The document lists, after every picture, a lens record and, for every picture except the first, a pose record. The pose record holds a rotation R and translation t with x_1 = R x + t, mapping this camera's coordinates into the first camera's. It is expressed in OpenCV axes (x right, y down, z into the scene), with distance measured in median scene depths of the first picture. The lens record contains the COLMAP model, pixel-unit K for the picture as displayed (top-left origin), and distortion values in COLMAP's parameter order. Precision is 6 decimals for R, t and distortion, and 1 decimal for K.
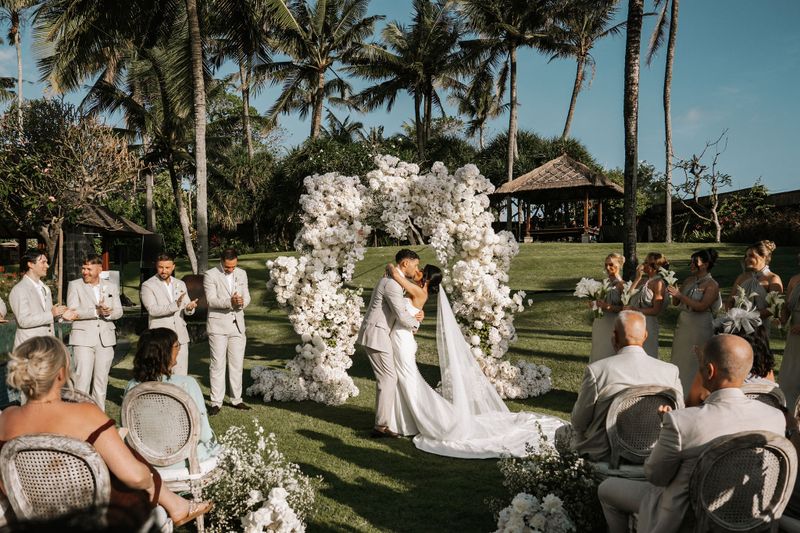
lens RADIAL K [[635.4, 0, 403.1], [0, 635.4, 299.1], [0, 0, 1]] dist [-0.071963, 0.000335]
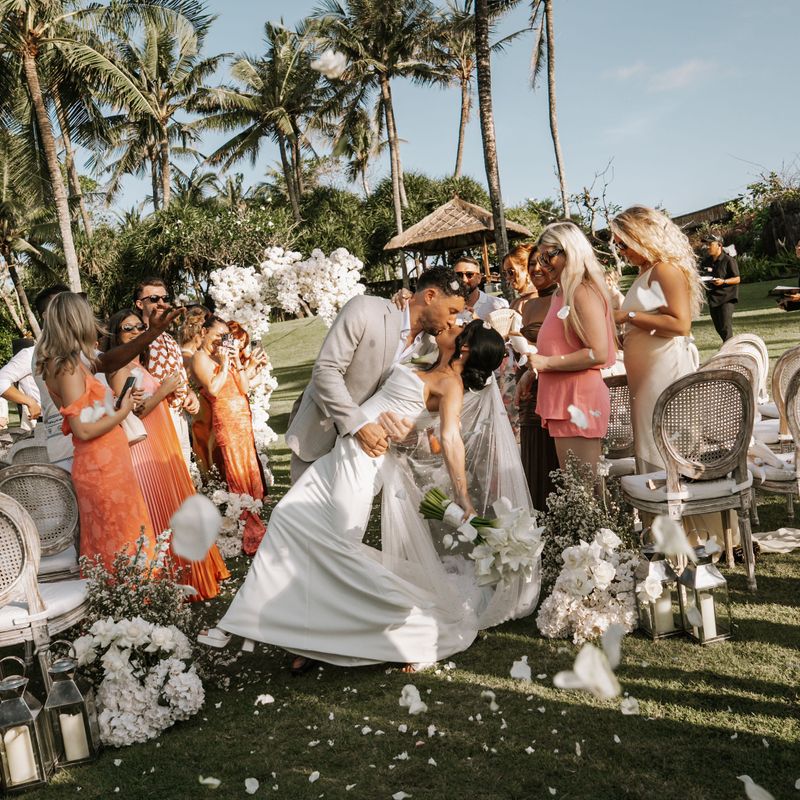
lens RADIAL K [[929.4, 0, 432.4], [0, 929.4, 399.3], [0, 0, 1]] dist [-0.004936, -0.009622]
pose [[0.980144, -0.132671, 0.147363, -0.029373], [0.131447, 0.991159, 0.018057, 0.077431], [-0.148456, 0.001672, 0.988918, -0.854780]]
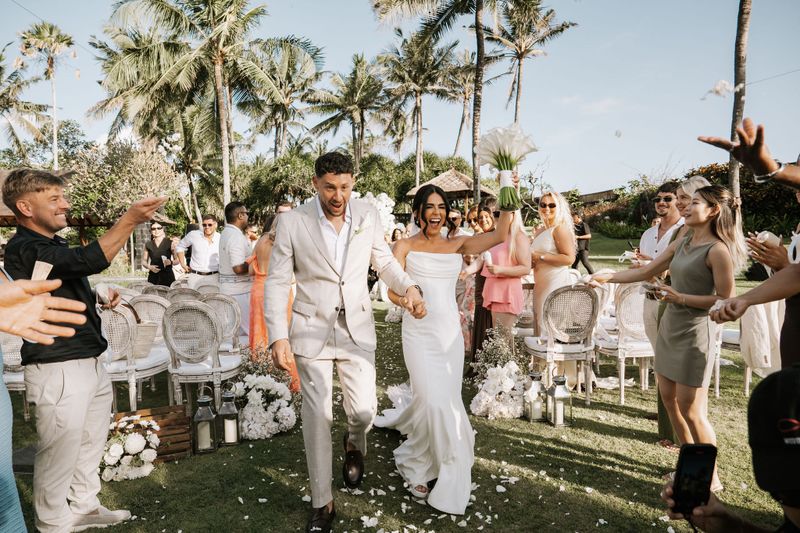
lens RADIAL K [[571.9, 0, 400.0], [0, 571.9, 266.5], [0, 0, 1]] dist [-0.005178, -0.001540]
pose [[0.994305, -0.014110, 0.105631, -0.048625], [0.016258, 0.999678, -0.019496, 0.080238], [-0.105322, 0.021103, 0.994214, -0.949954]]
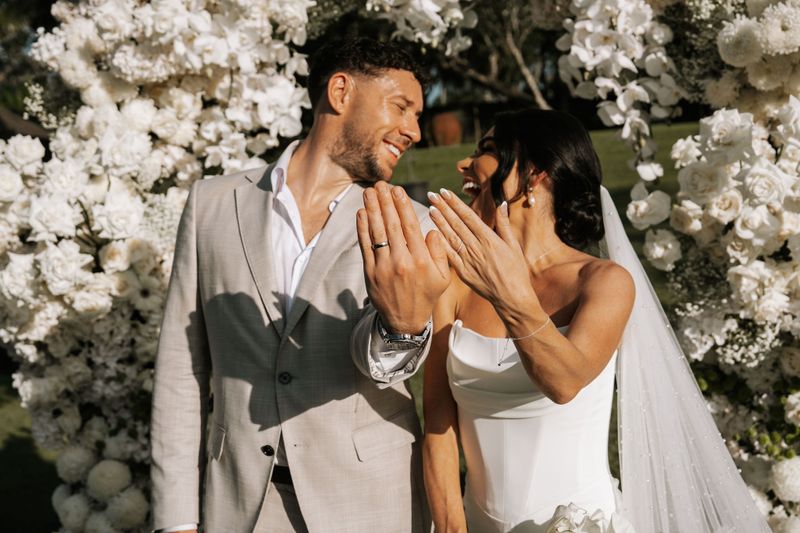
lens RADIAL K [[1000.2, 0, 400.0], [0, 1000.2, 266.5], [0, 0, 1]] dist [0.003697, 0.002490]
pose [[0.989352, -0.035474, -0.141156, 0.029888], [0.040440, 0.998654, 0.032470, -0.023522], [0.139814, -0.037832, 0.989455, 0.606987]]
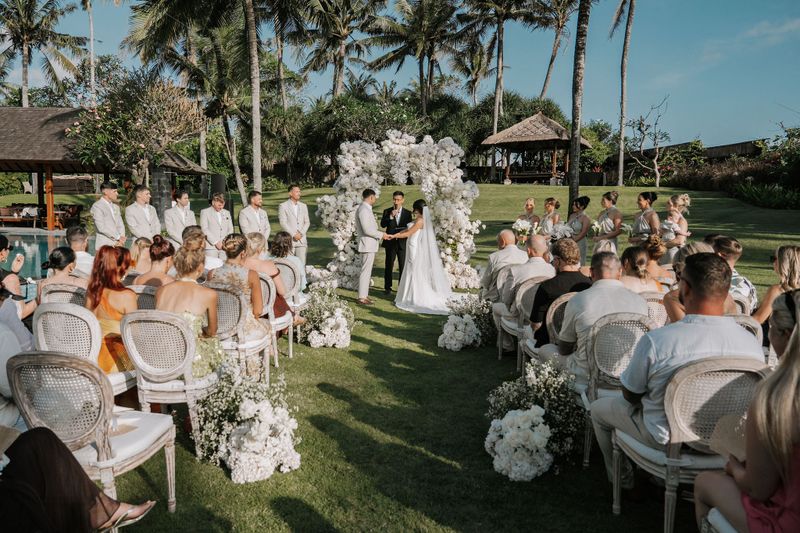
lens RADIAL K [[571.9, 0, 400.0], [0, 571.9, 266.5], [0, 0, 1]] dist [-0.005178, -0.001540]
pose [[0.999704, 0.018738, -0.015548, 0.015638], [-0.017721, 0.997846, 0.063162, 0.014680], [0.016698, -0.062867, 0.997882, -0.396609]]
